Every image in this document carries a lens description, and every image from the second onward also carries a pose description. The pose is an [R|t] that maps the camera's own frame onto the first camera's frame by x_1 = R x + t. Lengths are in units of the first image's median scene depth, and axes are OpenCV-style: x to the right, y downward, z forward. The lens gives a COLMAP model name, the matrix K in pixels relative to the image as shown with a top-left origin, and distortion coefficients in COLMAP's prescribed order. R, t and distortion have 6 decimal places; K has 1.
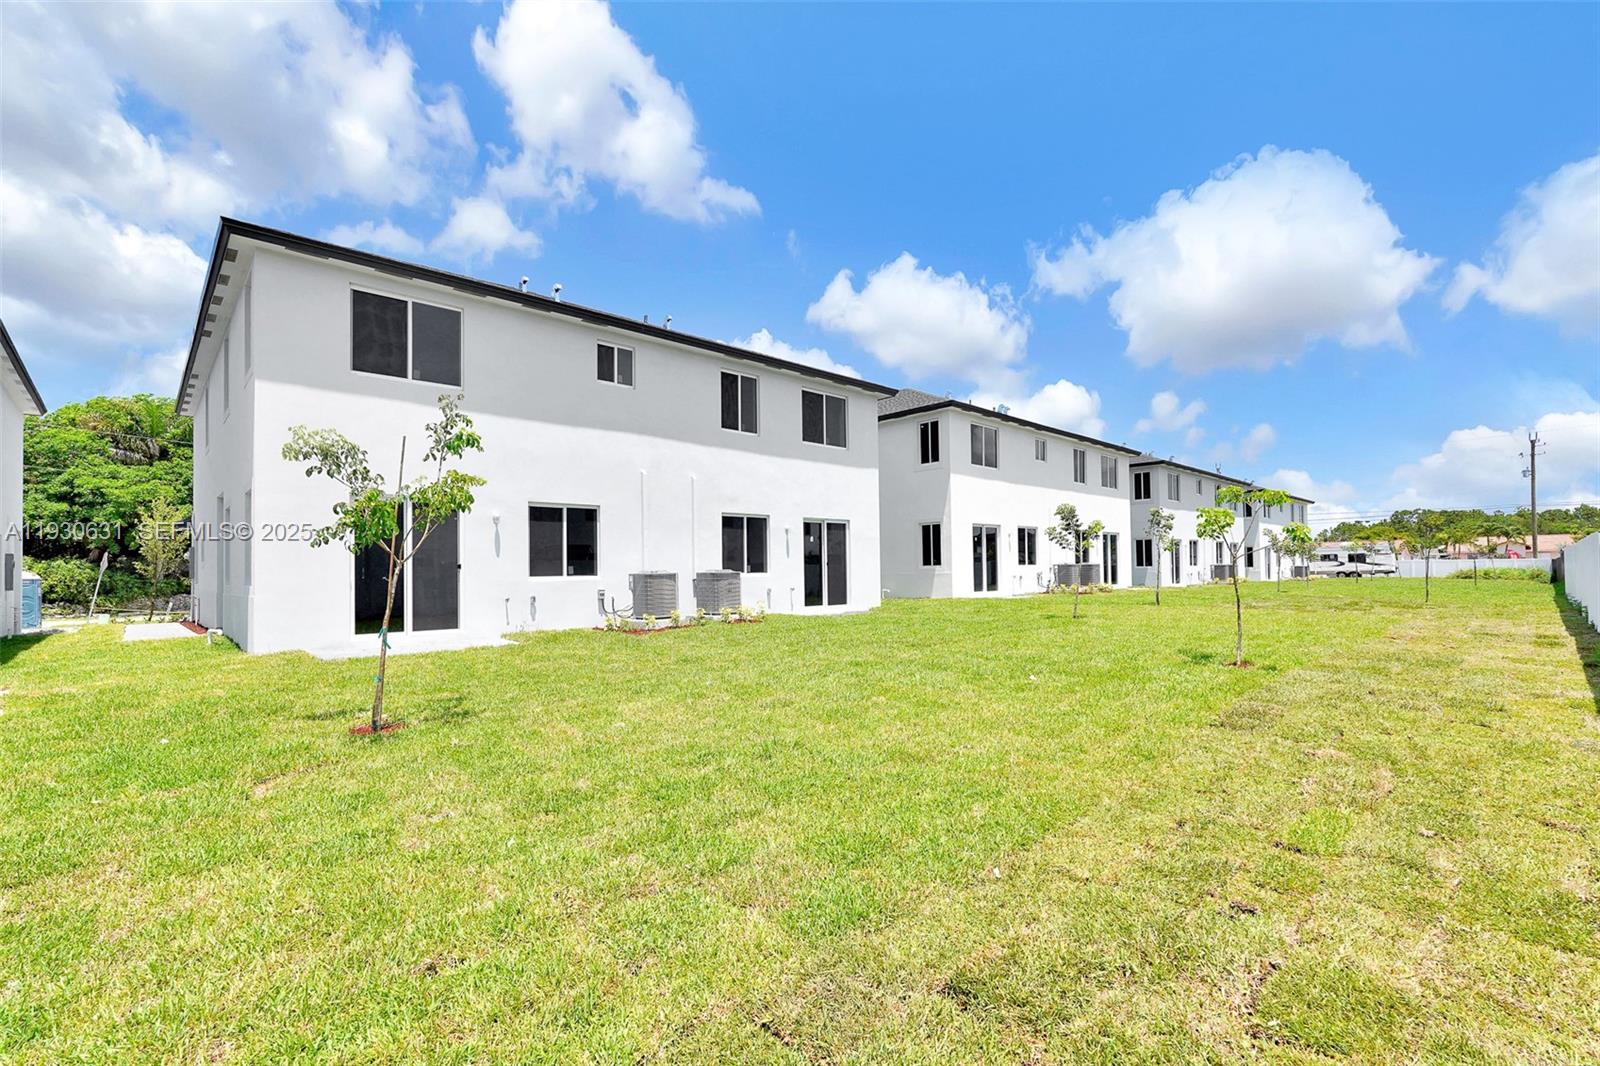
lens RADIAL K [[715.7, 0, 810.6], [0, 715.7, 539.6], [0, 0, 1]] dist [-0.017316, 0.008681]
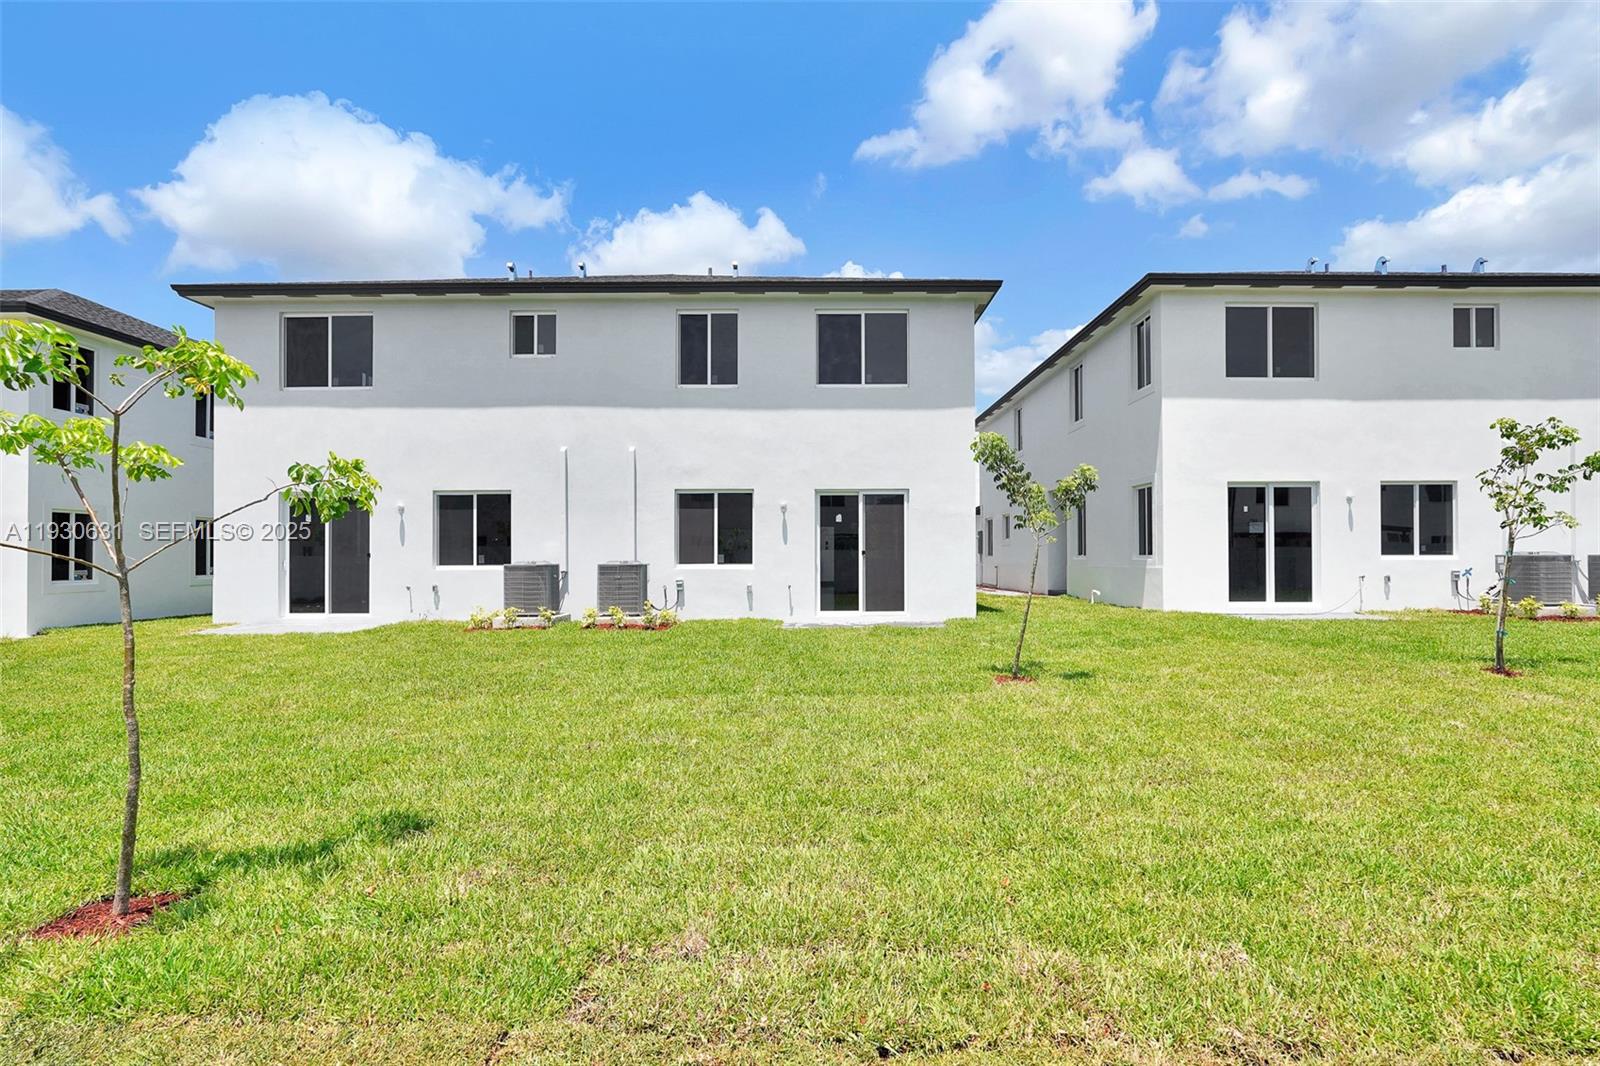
lens RADIAL K [[715.7, 0, 811.8], [0, 715.7, 543.3], [0, 0, 1]] dist [-0.017316, 0.008681]
pose [[0.721477, -0.007691, -0.692396, 0.529603], [0.023694, 0.999627, 0.013585, 0.015661], [0.692033, -0.026207, 0.721390, 0.503602]]
